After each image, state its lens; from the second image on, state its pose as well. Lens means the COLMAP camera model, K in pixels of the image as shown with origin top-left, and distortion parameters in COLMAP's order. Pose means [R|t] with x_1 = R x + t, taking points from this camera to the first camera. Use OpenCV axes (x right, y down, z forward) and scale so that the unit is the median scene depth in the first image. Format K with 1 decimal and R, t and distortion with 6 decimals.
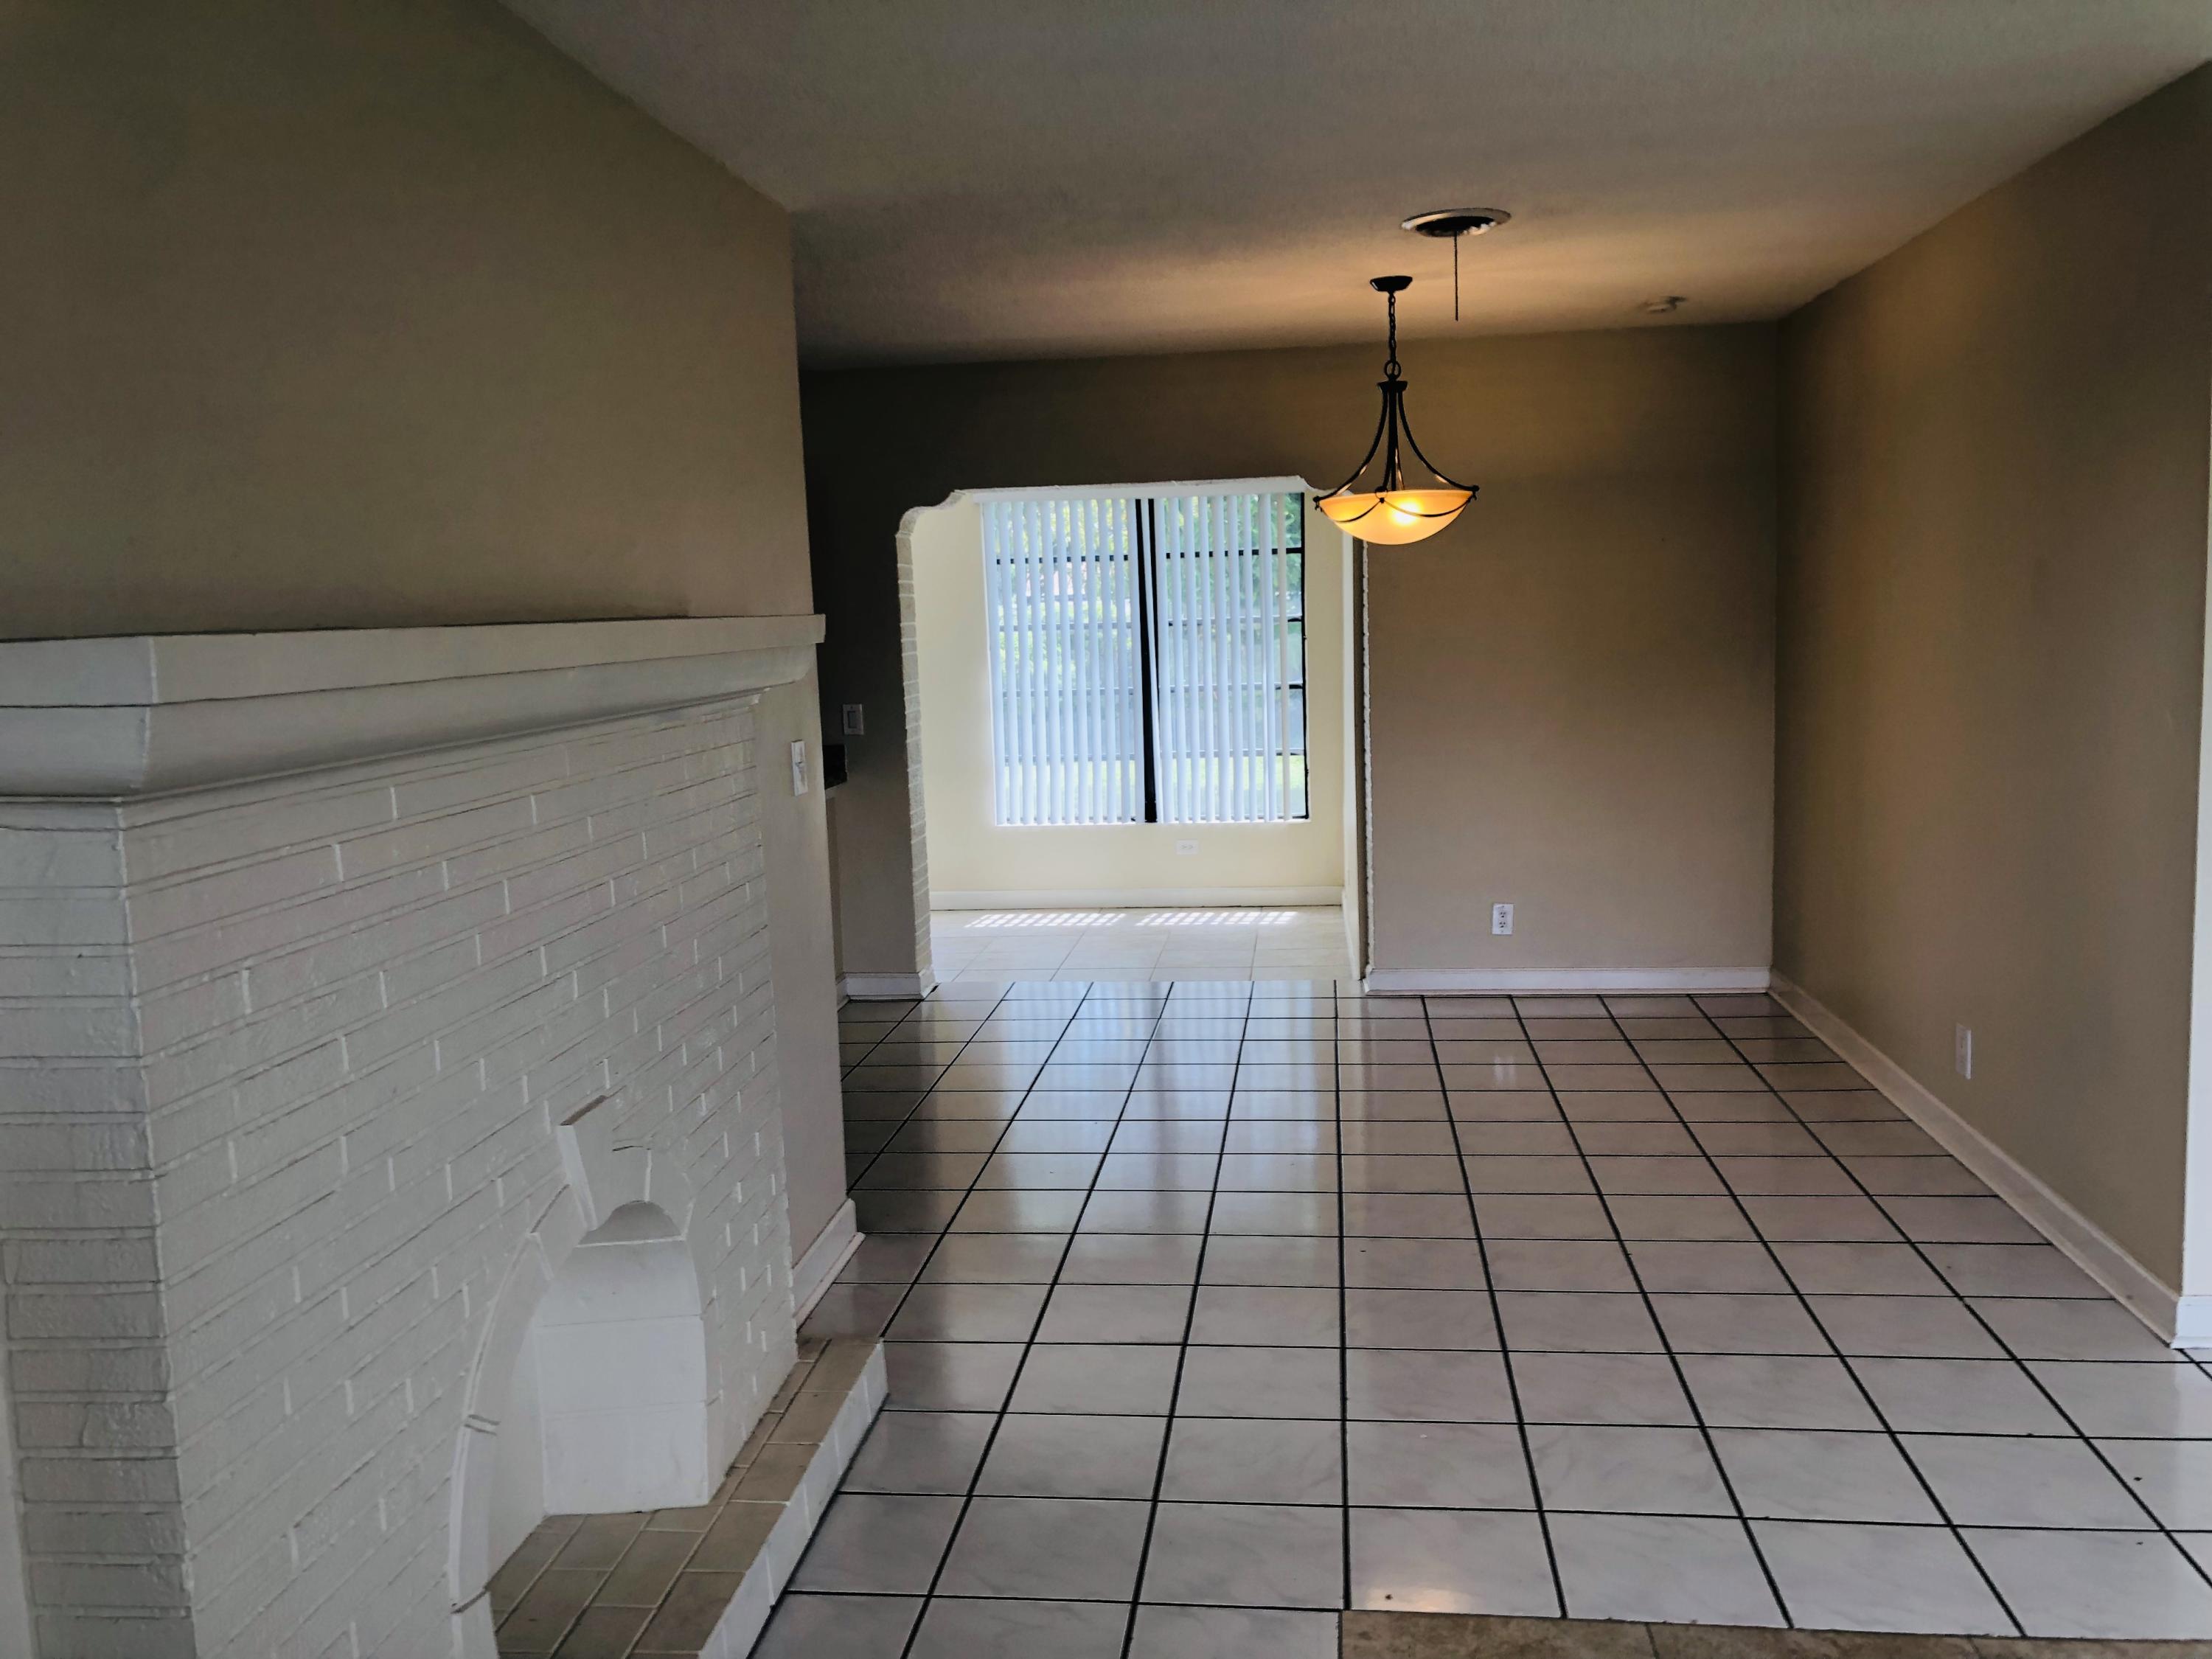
lens RADIAL K [[1804.0, 0, 1106.2], [0, 1804.0, 841.6], [0, 0, 1]] dist [0.005641, -0.003441]
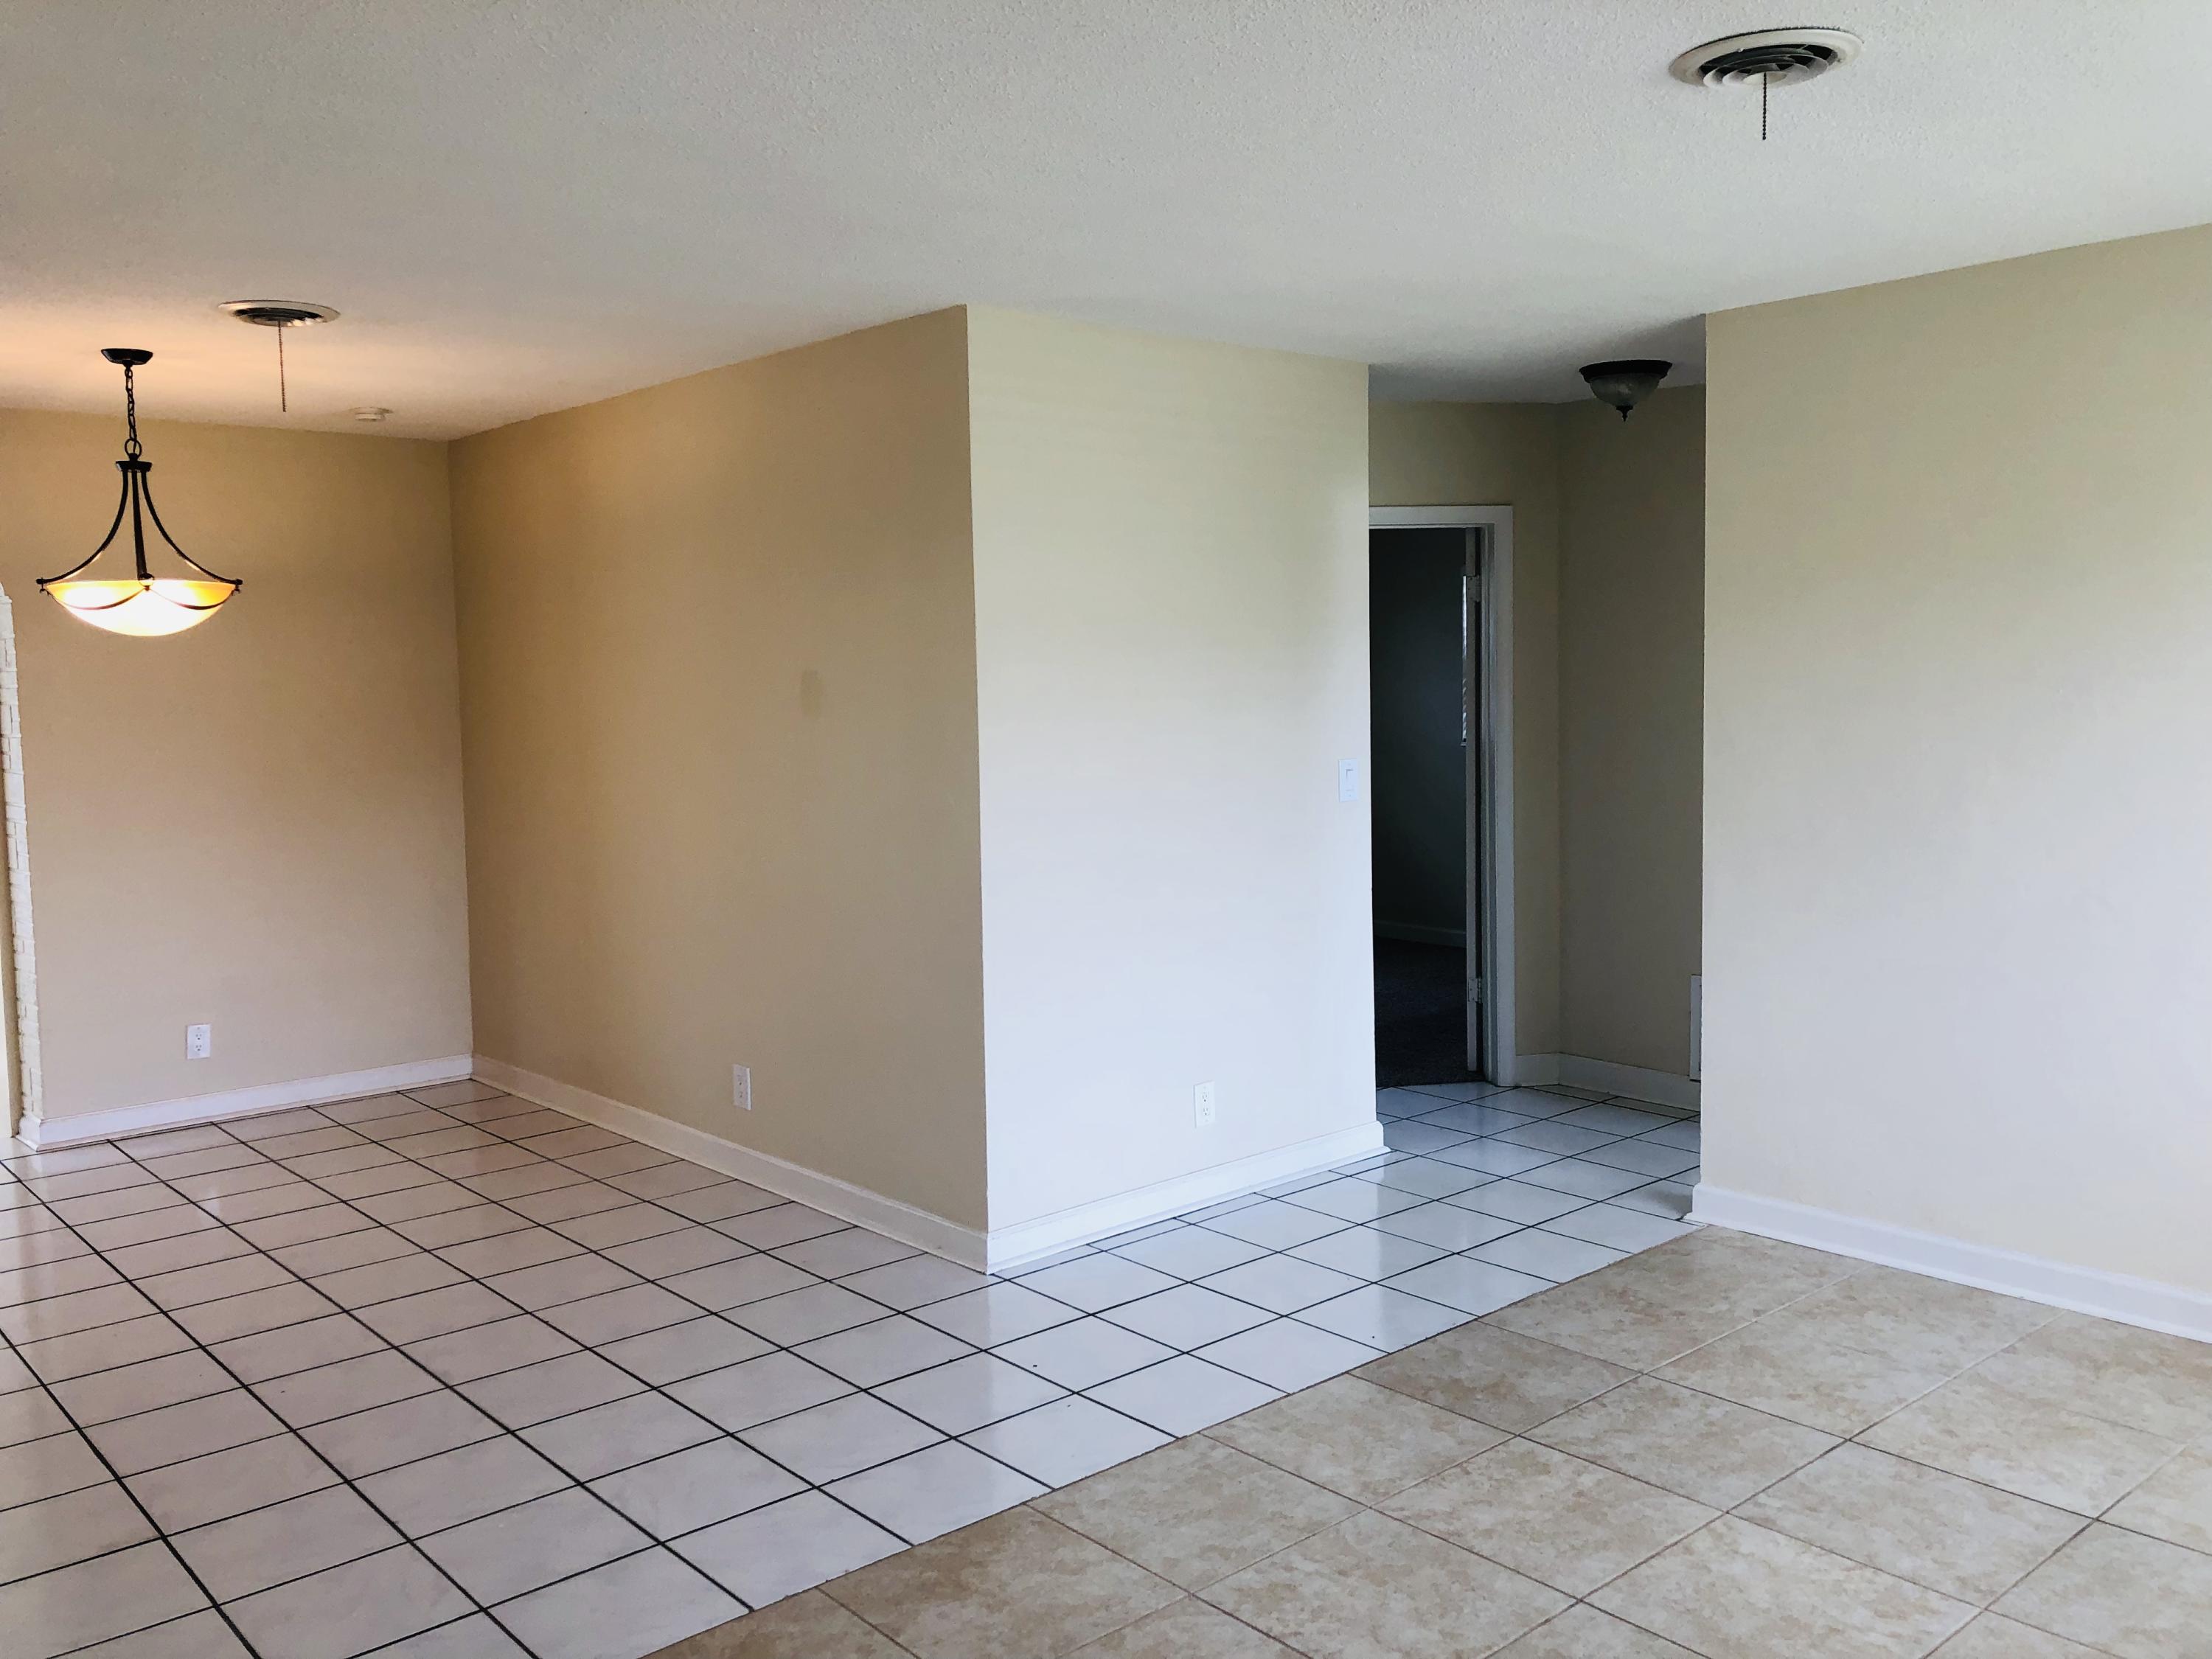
lens RADIAL K [[1804.0, 0, 1106.3], [0, 1804.0, 818.2], [0, 0, 1]] dist [0.005641, -0.003441]
pose [[0.663123, -0.038784, 0.747505, -0.210263], [0.093901, 0.995078, -0.031672, 0.002672], [-0.742597, 0.091194, 0.663501, 0.034984]]
